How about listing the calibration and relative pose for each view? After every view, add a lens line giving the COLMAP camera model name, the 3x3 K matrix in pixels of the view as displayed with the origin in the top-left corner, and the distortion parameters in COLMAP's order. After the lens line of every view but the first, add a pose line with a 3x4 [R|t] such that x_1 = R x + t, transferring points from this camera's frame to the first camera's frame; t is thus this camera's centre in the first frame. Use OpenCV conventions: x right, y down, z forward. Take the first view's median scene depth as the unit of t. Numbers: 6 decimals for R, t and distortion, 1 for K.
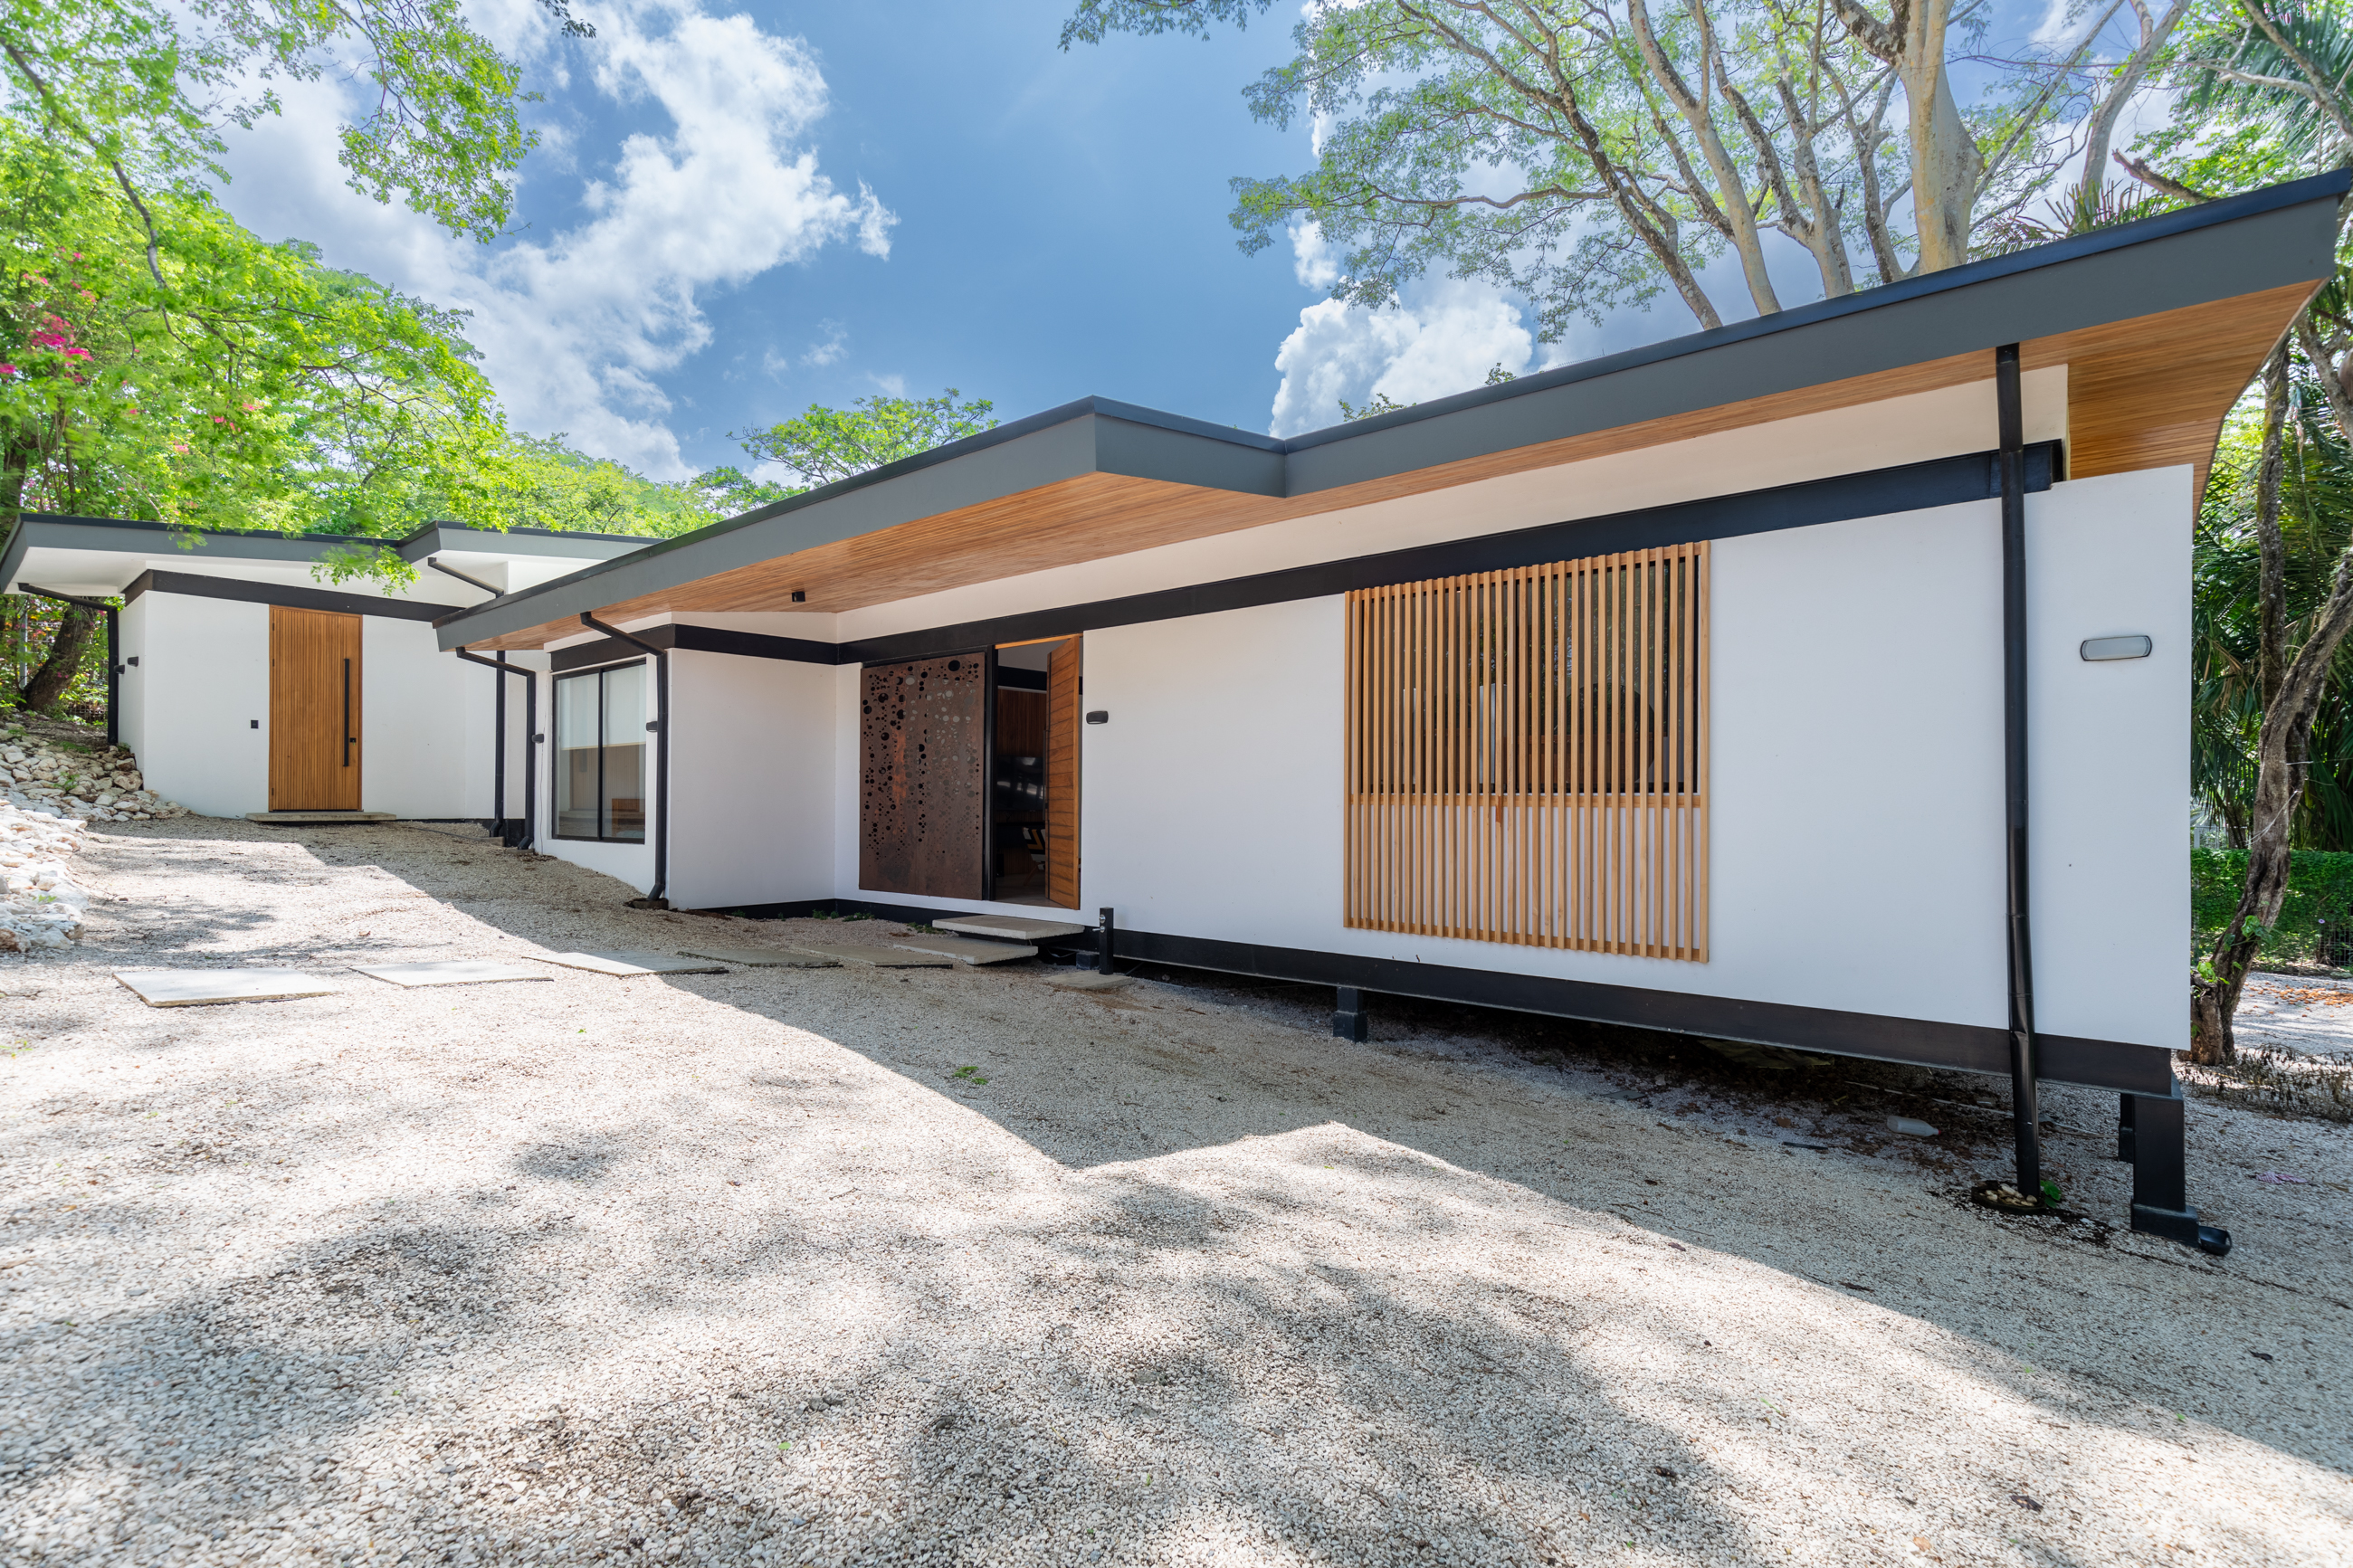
lens RADIAL K [[1047.3, 0, 1175.2], [0, 1047.3, 794.0], [0, 0, 1]] dist [0.000980, 0.000149]
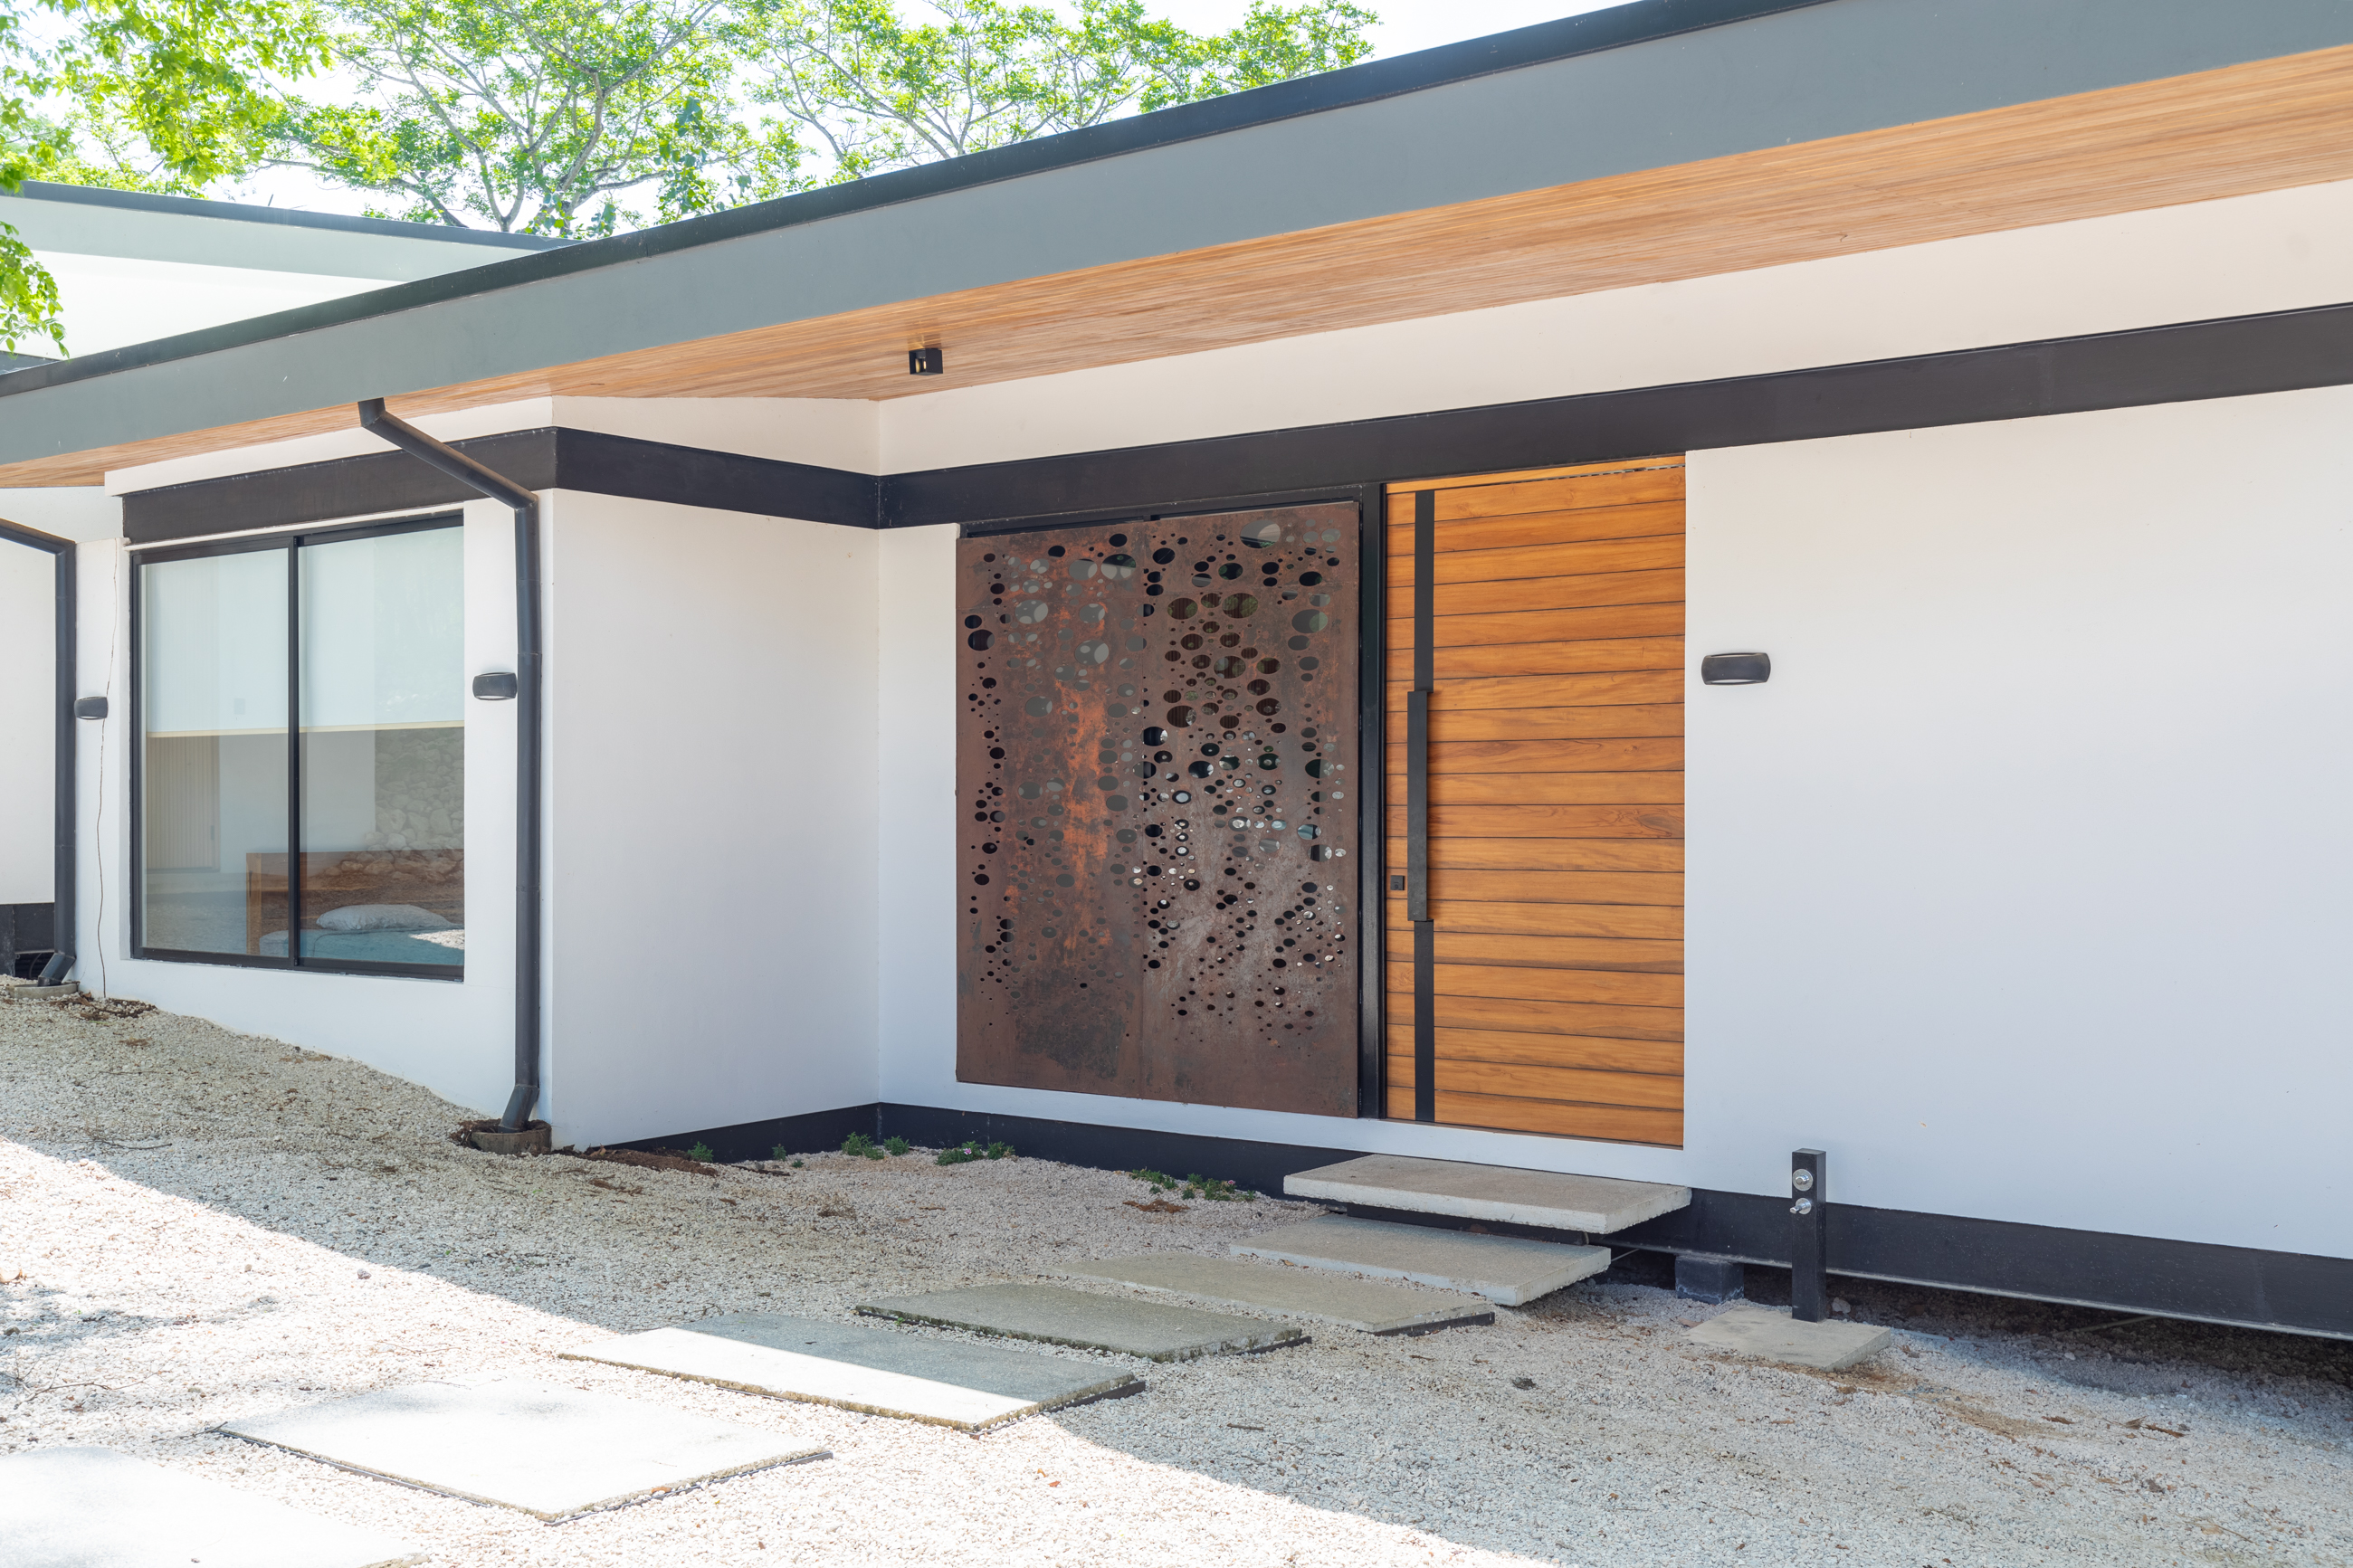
lens RADIAL K [[2222.7, 0, 1177.5], [0, 2222.7, 785.3], [0, 0, 1]] dist [-0.024055, 0.000000]
pose [[0.997409, -0.004021, 0.071820, -0.302439], [0.004143, 0.999990, -0.001546, -0.024375], [-0.071813, 0.001839, 0.997416, 0.147373]]
